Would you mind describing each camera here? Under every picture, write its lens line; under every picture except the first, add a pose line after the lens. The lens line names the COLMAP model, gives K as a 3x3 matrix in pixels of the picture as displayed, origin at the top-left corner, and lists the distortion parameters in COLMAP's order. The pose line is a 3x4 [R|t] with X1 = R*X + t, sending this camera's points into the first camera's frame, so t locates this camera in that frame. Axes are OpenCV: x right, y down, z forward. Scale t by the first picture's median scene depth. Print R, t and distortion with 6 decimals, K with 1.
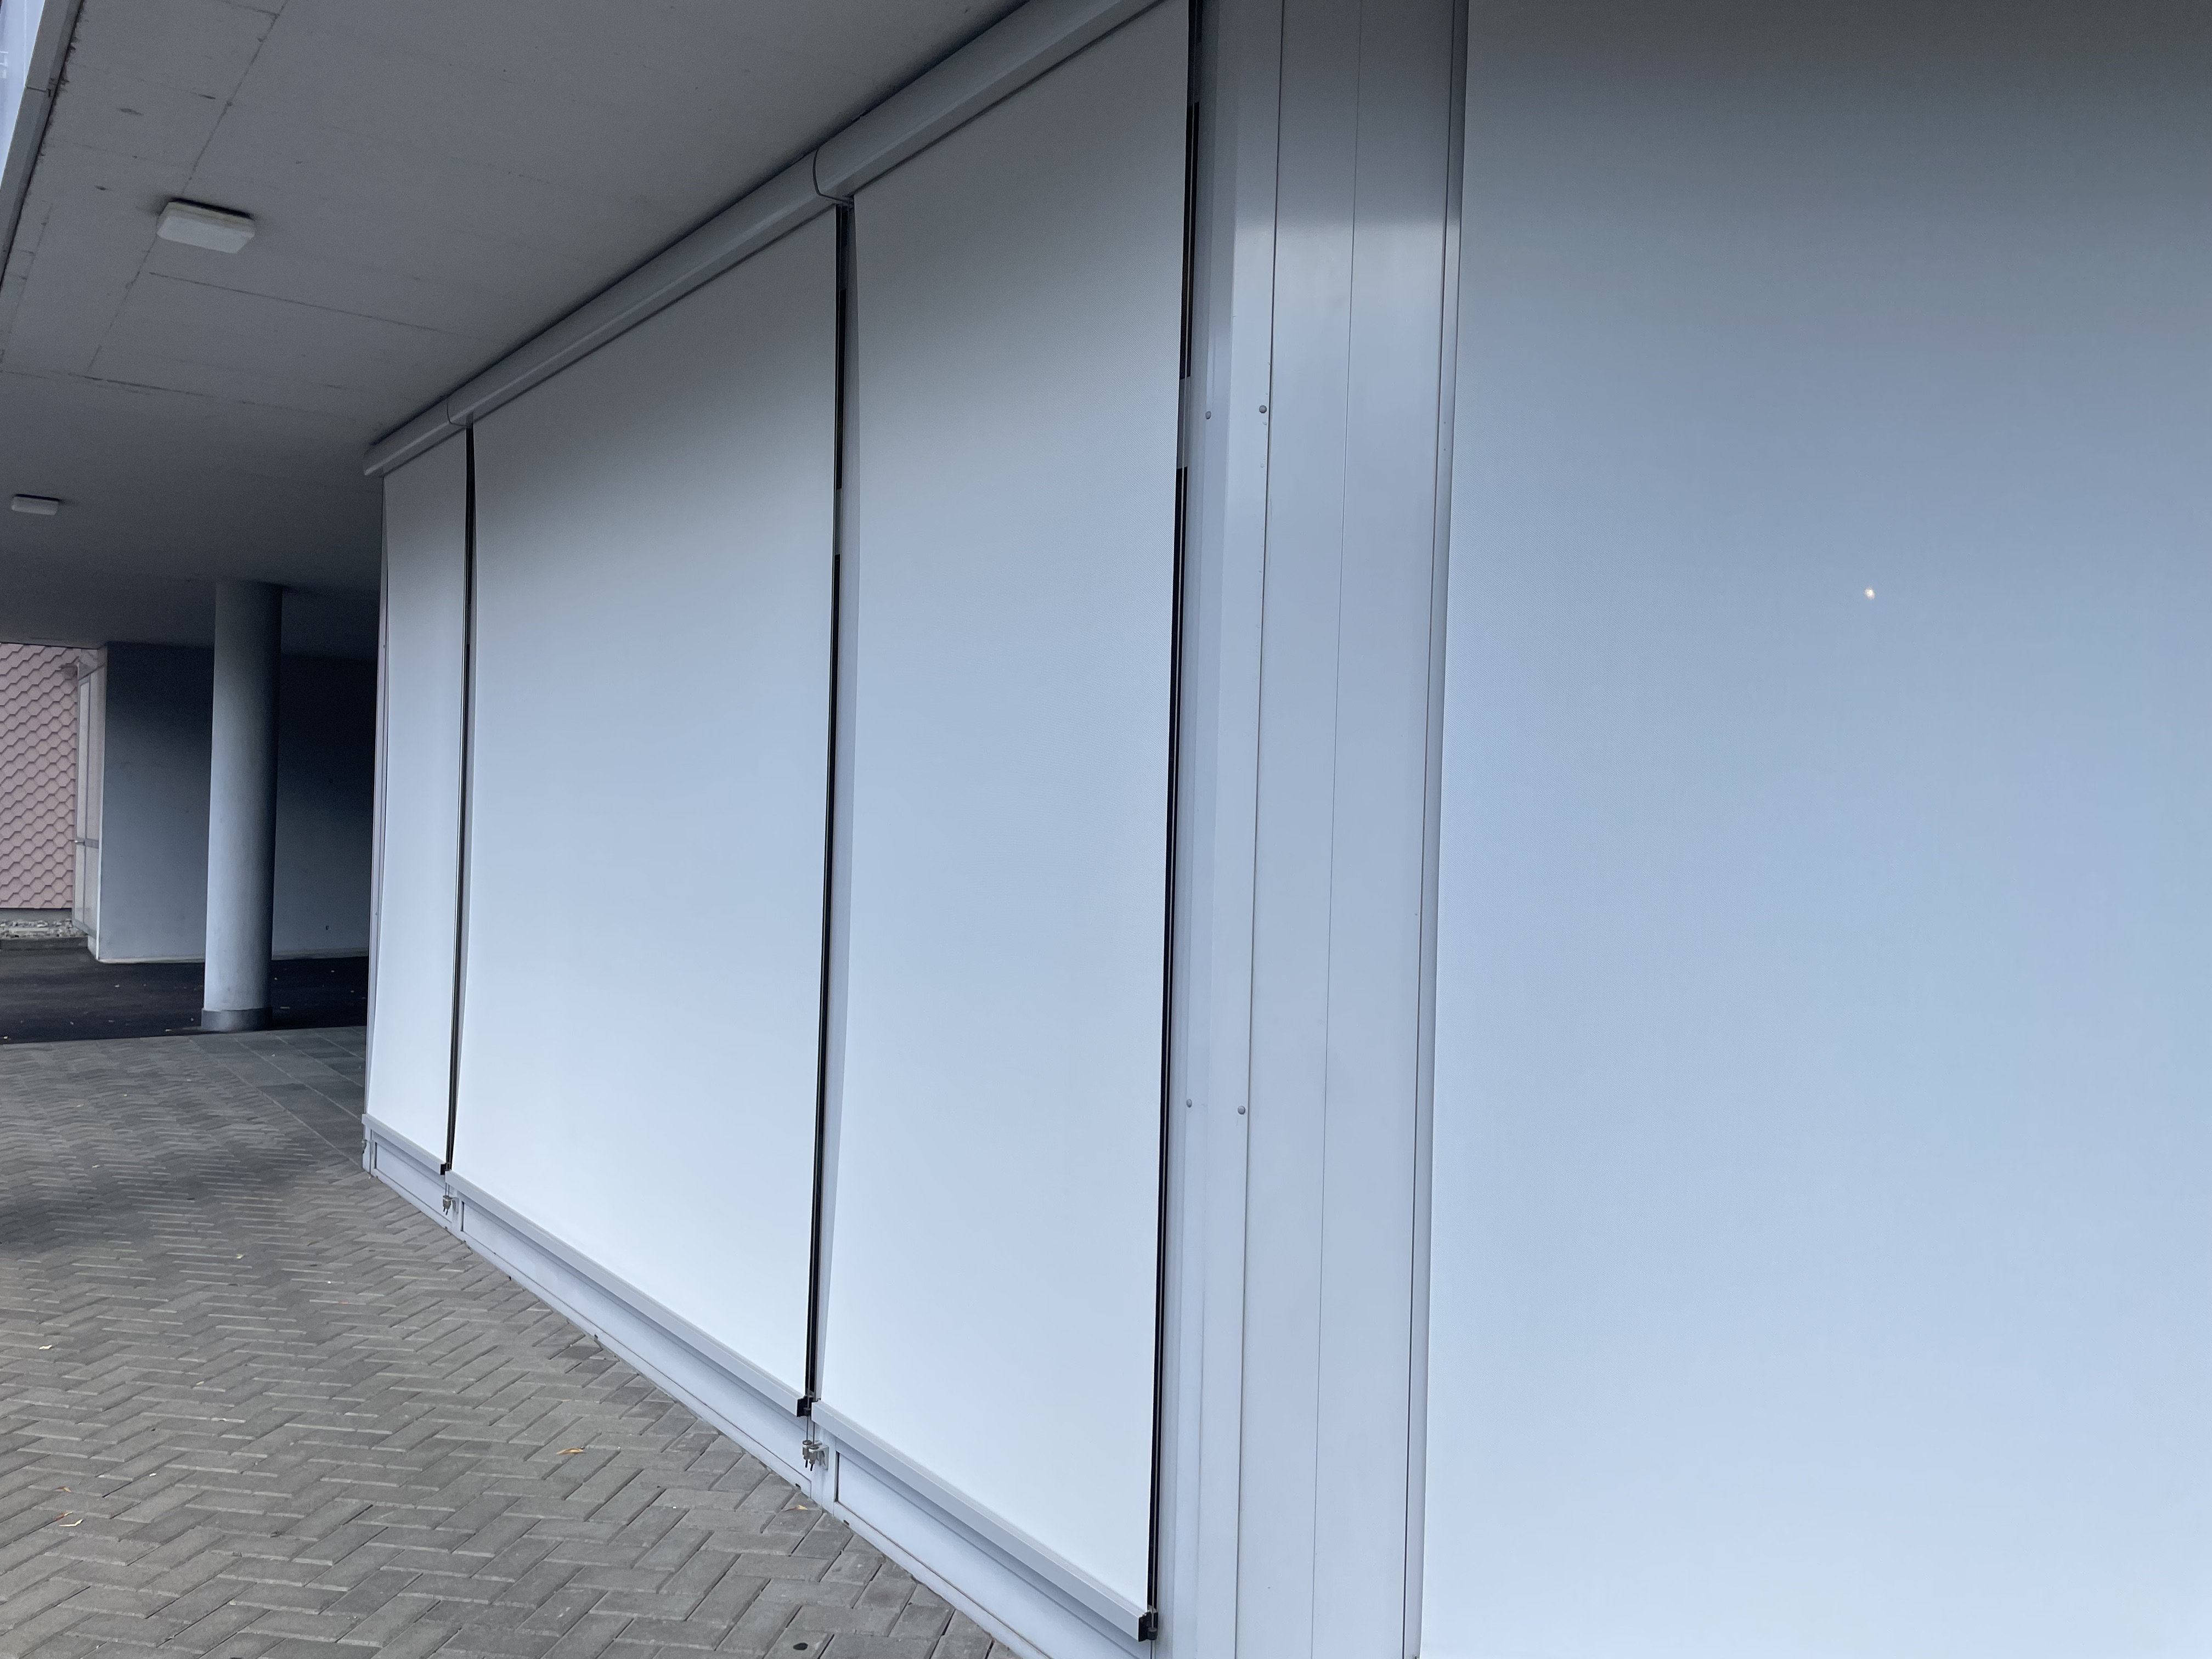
lens RADIAL K [[1643.3, 0, 1116.6], [0, 1643.3, 833.8], [0, 0, 1]] dist [0.086845, -0.107645]
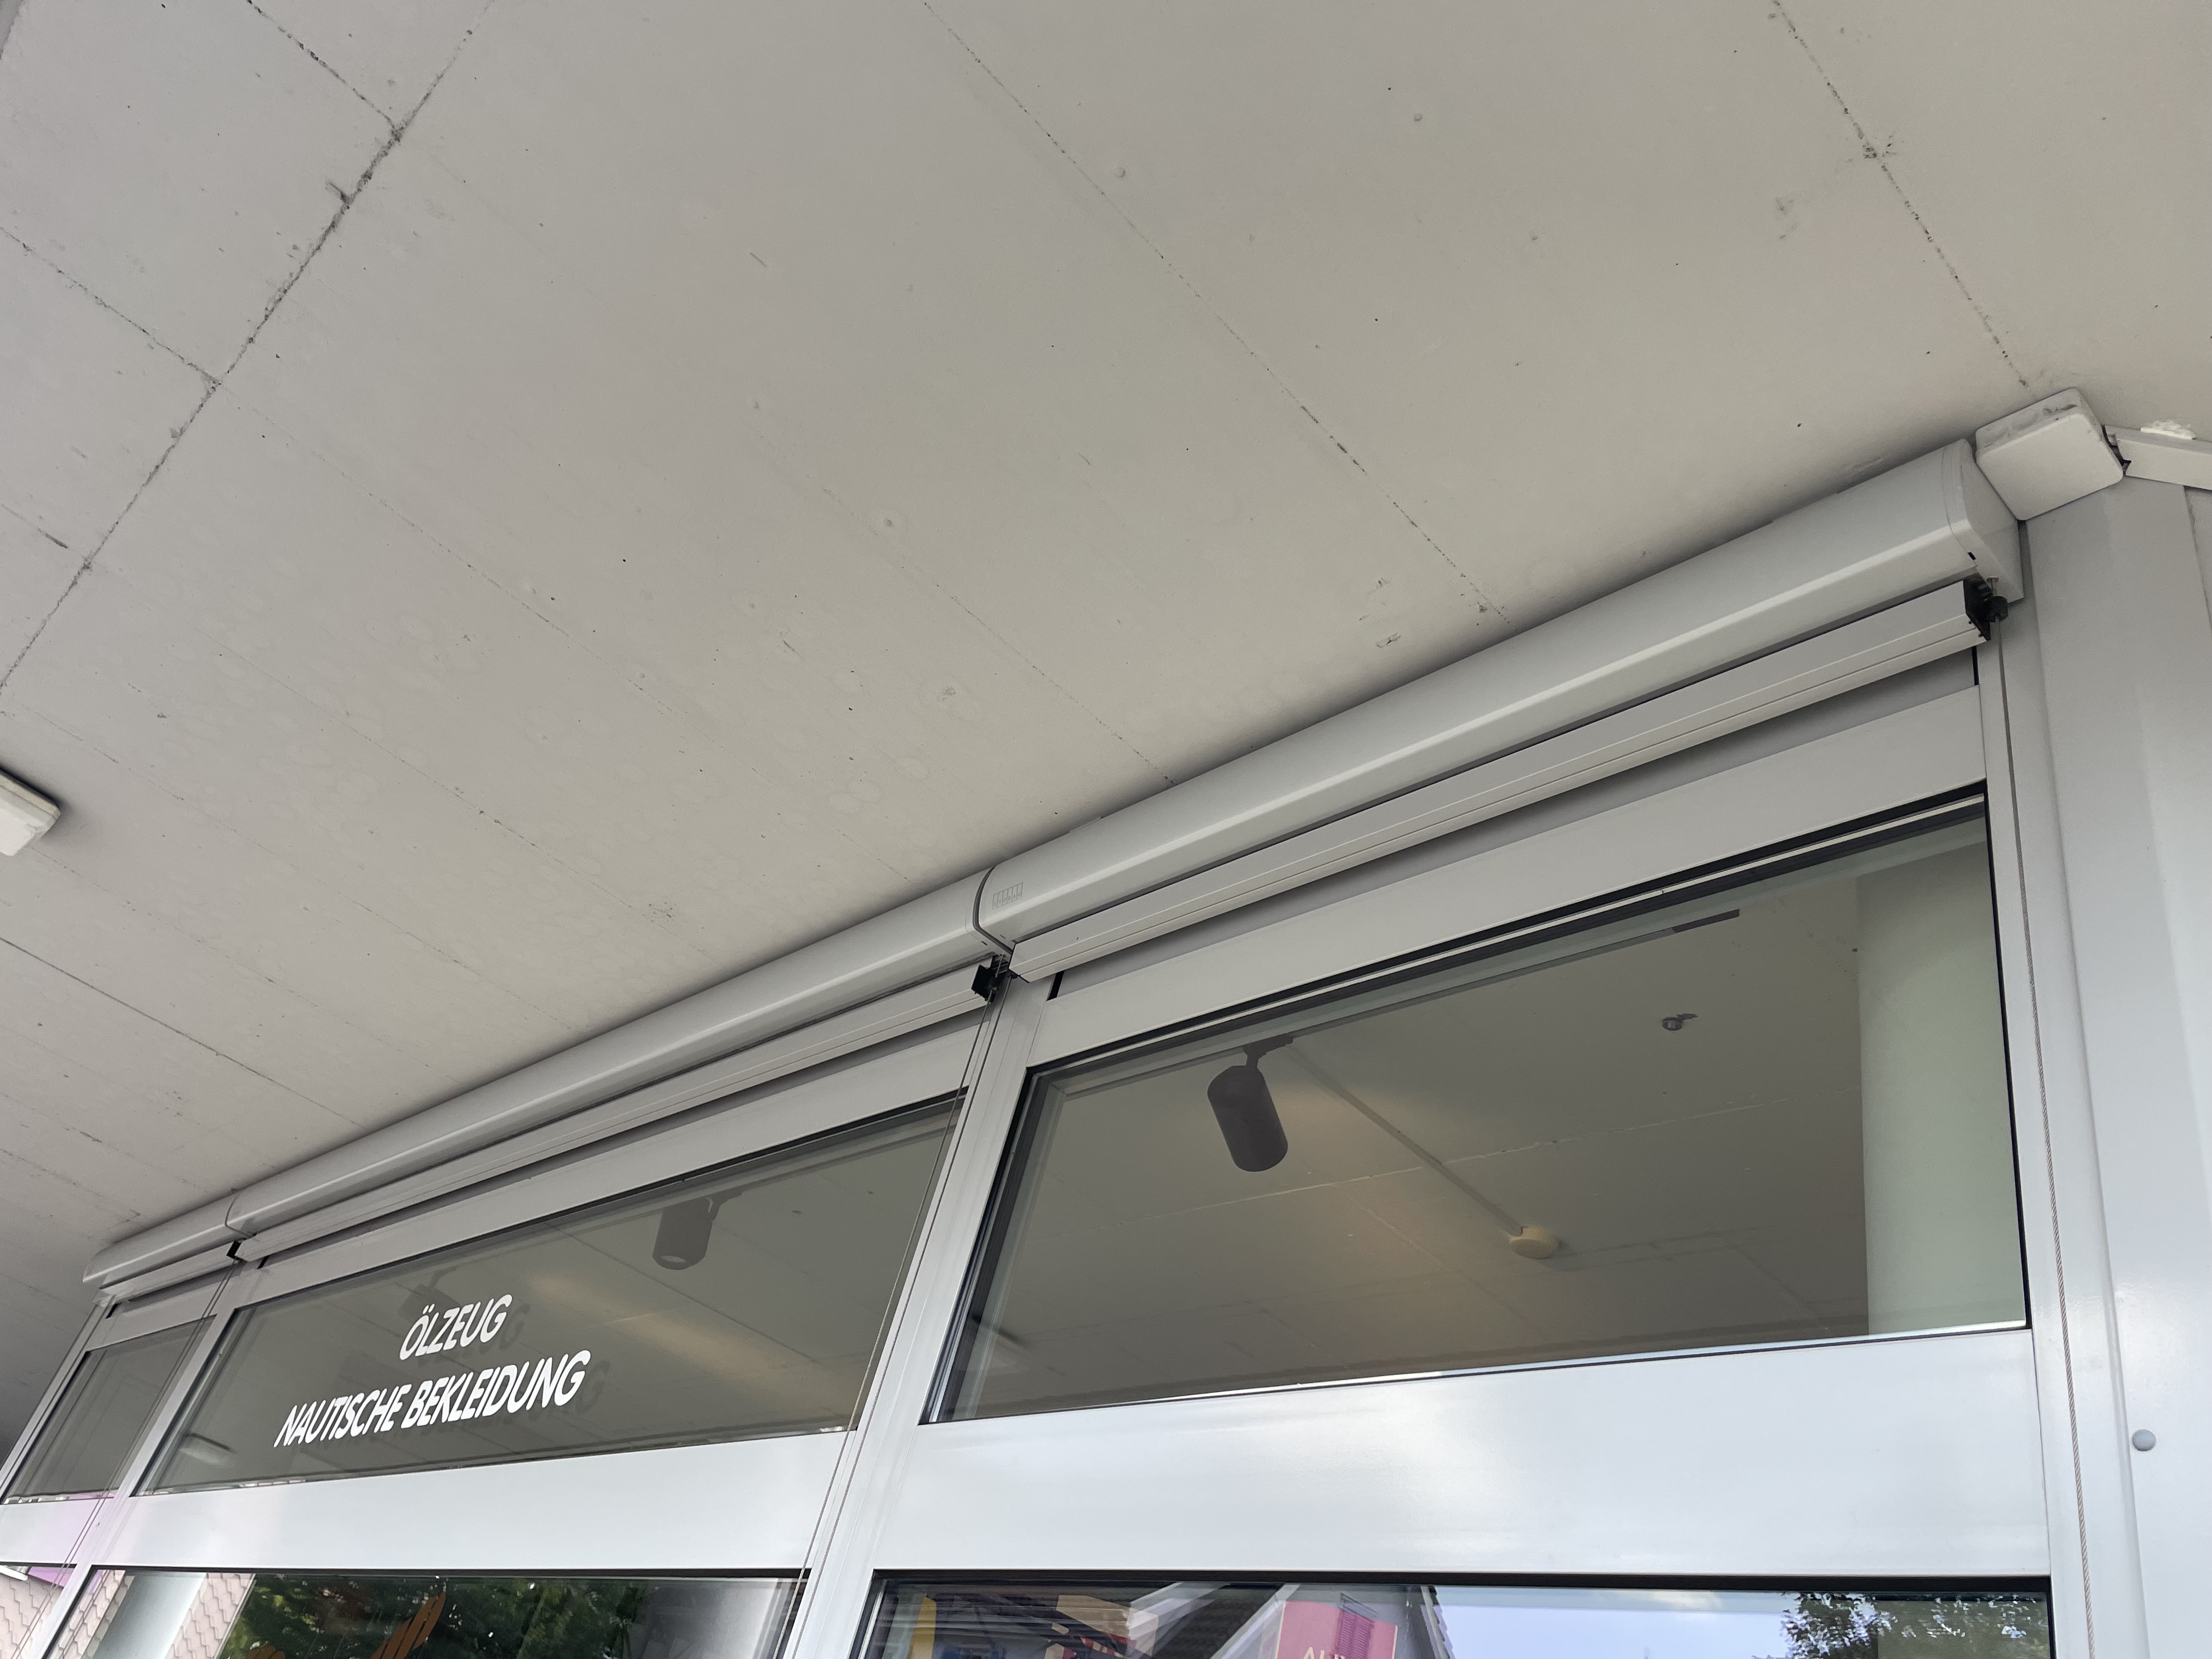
lens RADIAL K [[1702.2, 0, 1114.5], [0, 1702.2, 834.5], [0, 0, 1]] dist [0.093638, -0.113749]
pose [[0.968552, 0.248585, -0.010629, -0.043436], [-0.209530, 0.791856, -0.573638, -0.023394], [-0.134182, 0.557825, 0.819040, 0.155489]]
